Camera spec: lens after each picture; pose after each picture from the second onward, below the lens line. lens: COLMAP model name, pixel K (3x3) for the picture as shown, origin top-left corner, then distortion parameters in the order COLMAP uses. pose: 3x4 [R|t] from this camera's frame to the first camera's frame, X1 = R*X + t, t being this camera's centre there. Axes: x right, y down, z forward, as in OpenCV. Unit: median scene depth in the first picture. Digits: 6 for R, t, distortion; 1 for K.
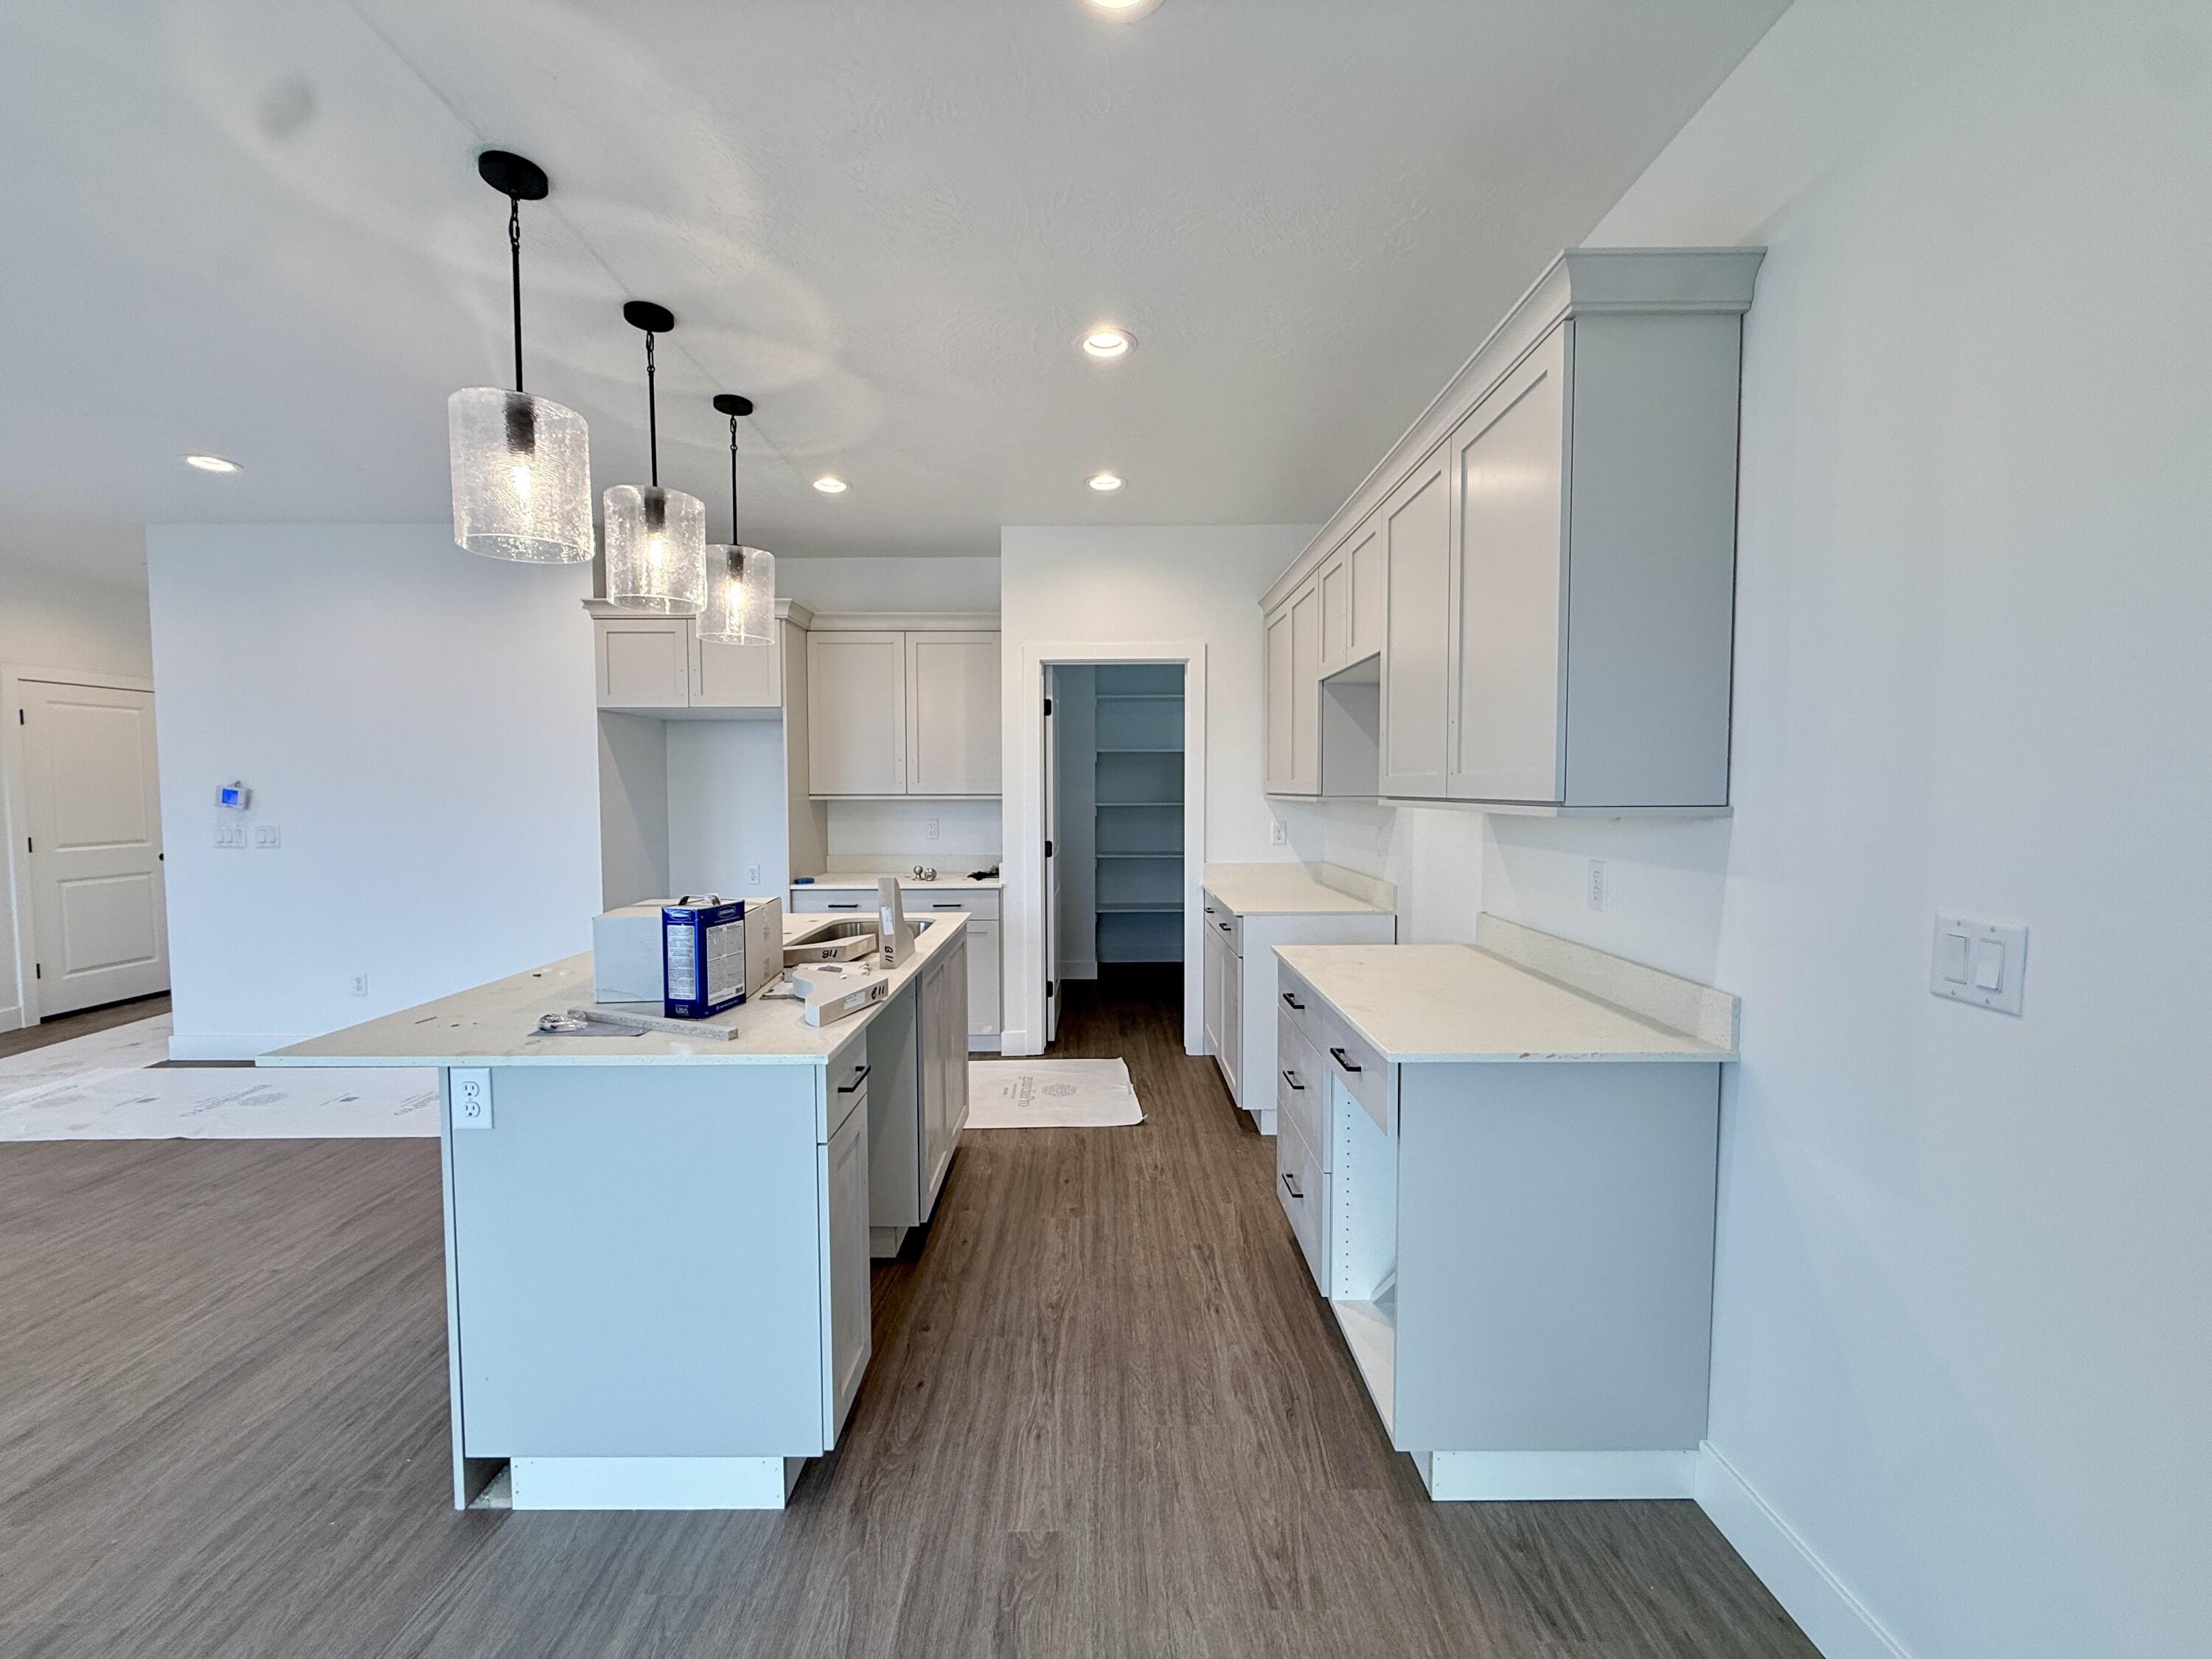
lens RADIAL K [[876.0, 0, 1100.4], [0, 876.0, 825.6], [0, 0, 1]] dist [0.000392, 0.000124]
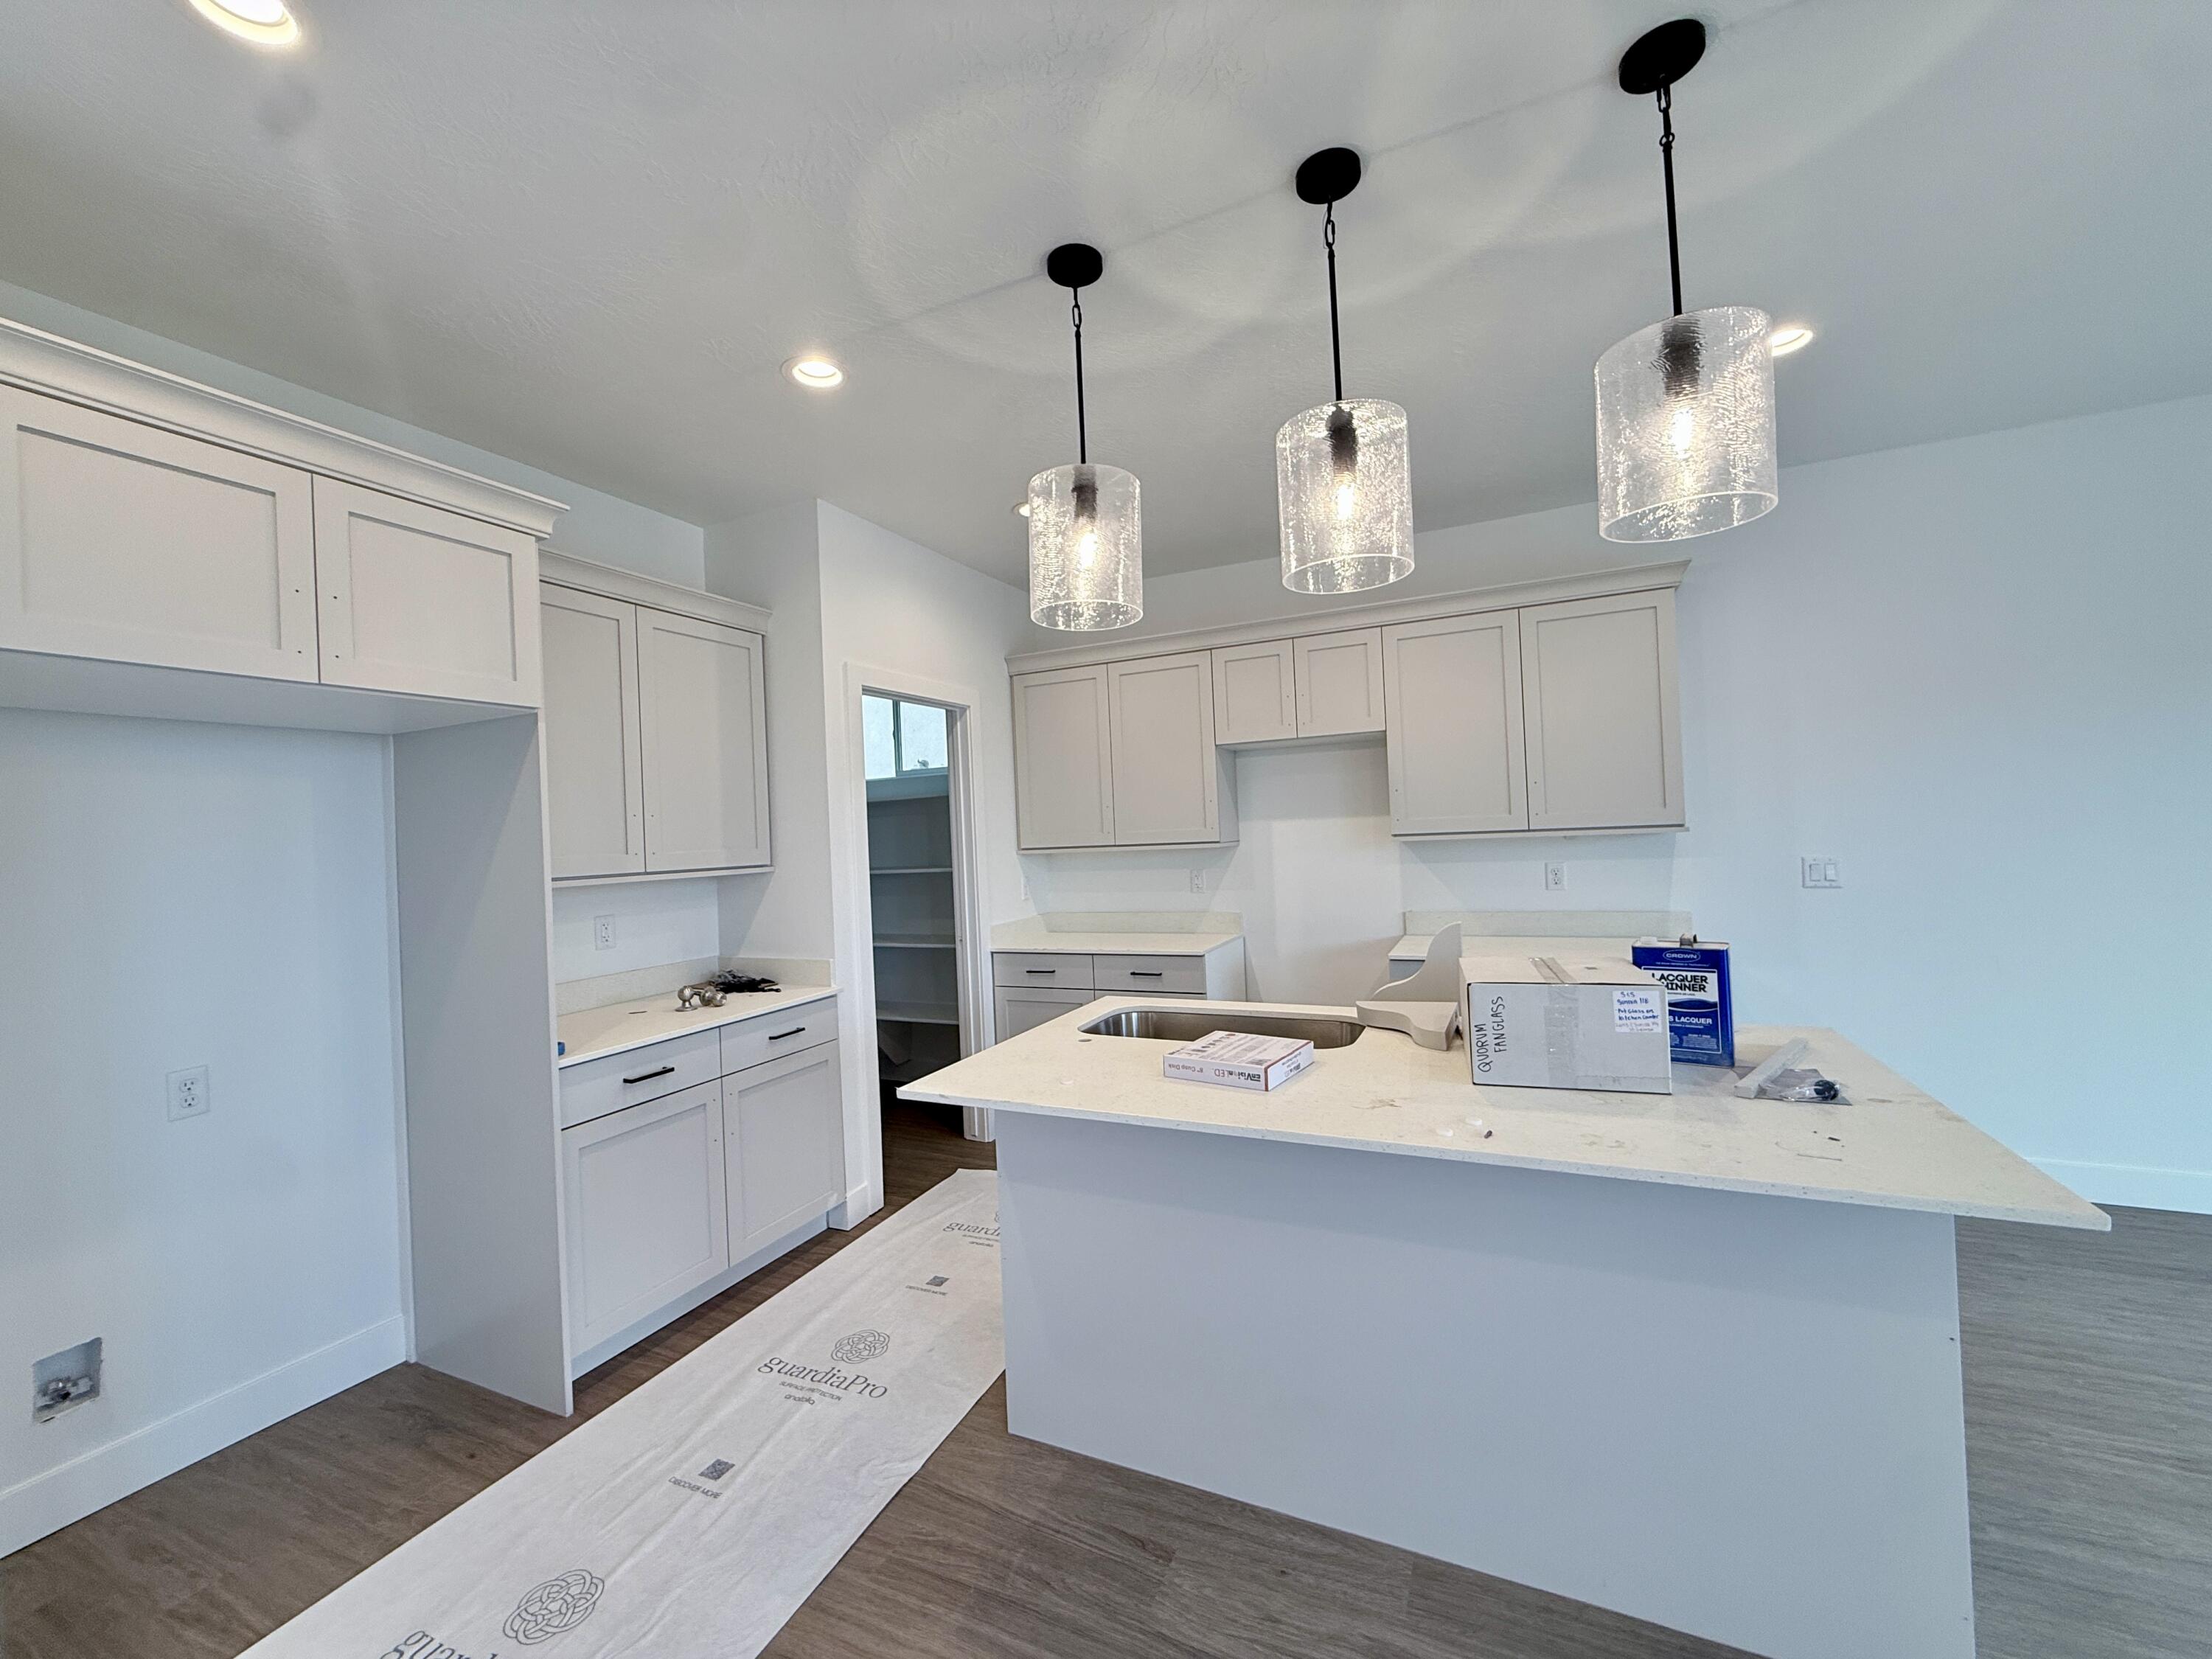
lens RADIAL K [[876.0, 0, 1100.4], [0, 876.0, 825.6], [0, 0, 1]] dist [0.000392, 0.000124]
pose [[0.436489, -0.011164, 0.899640, -1.027054], [0.082495, 0.996207, -0.027663, -0.041751], [-0.895920, 0.086291, 0.435754, 0.748173]]
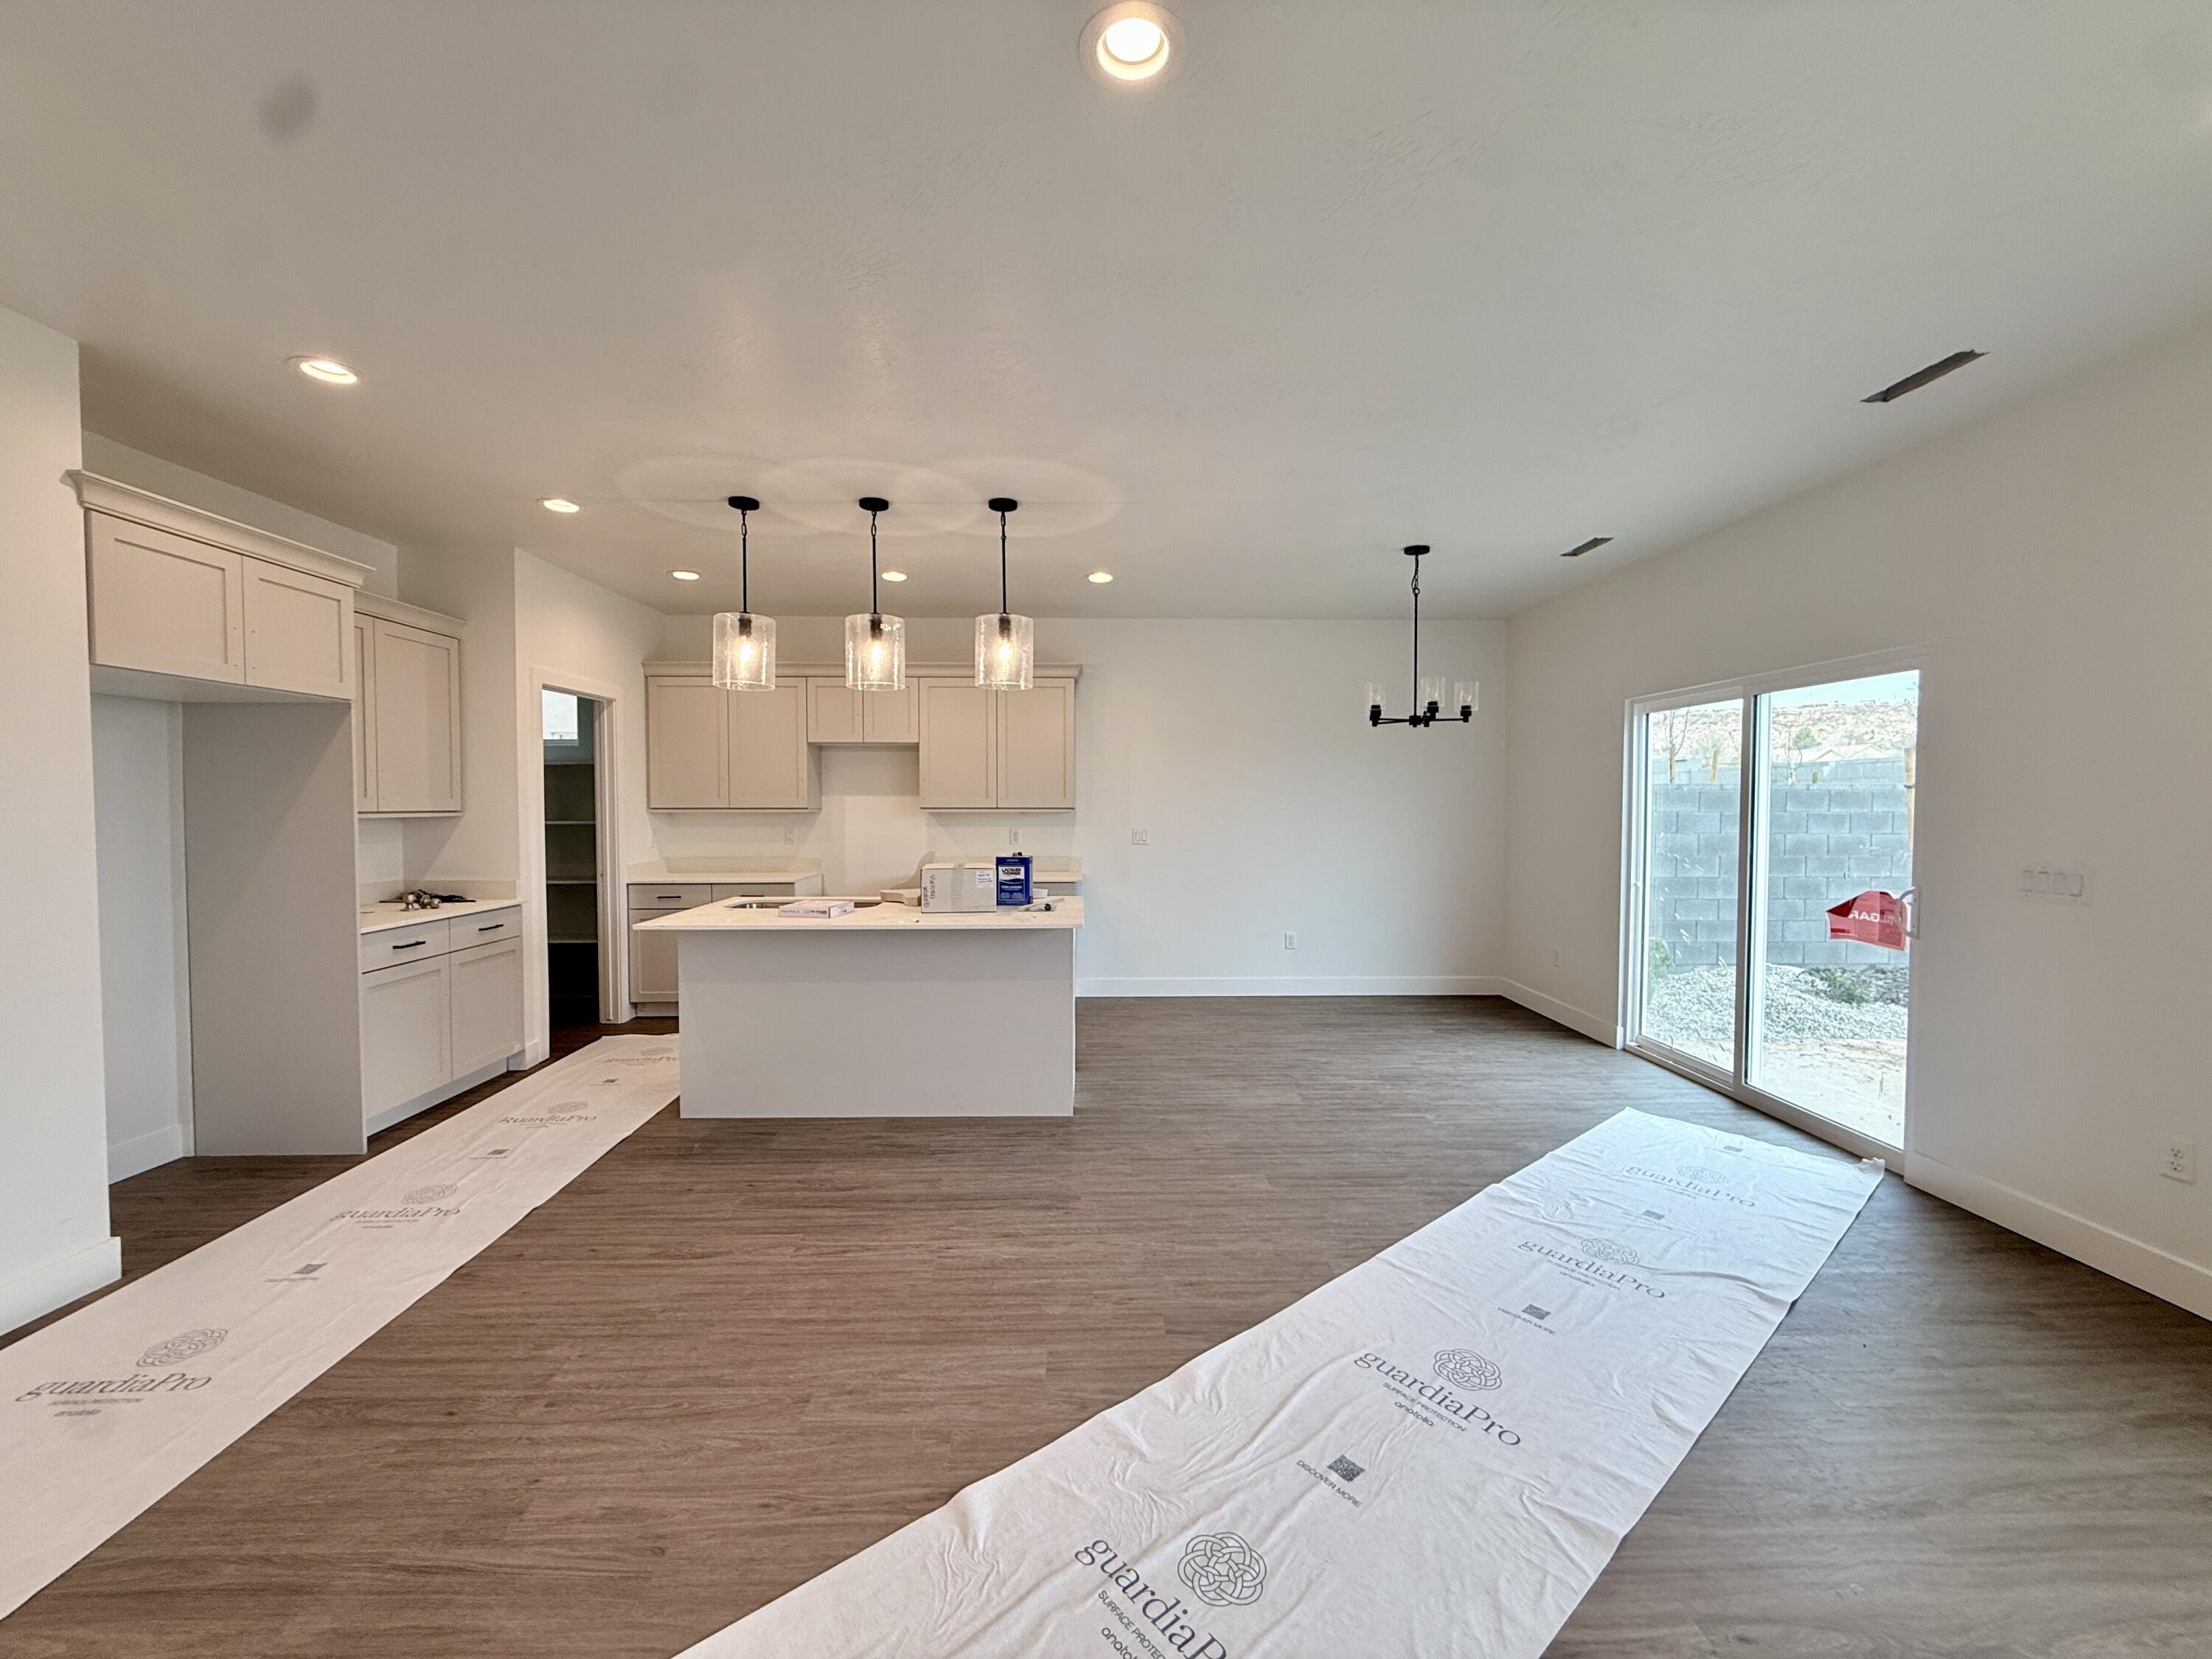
lens RADIAL K [[876.0, 0, 1100.4], [0, 876.0, 825.6], [0, 0, 1]] dist [0.000392, 0.000124]
pose [[-0.012344, -0.027406, 0.999548, -1.741193], [0.043705, 0.998654, 0.027921, -0.026239], [-0.998968, 0.044030, -0.011130, 0.530238]]
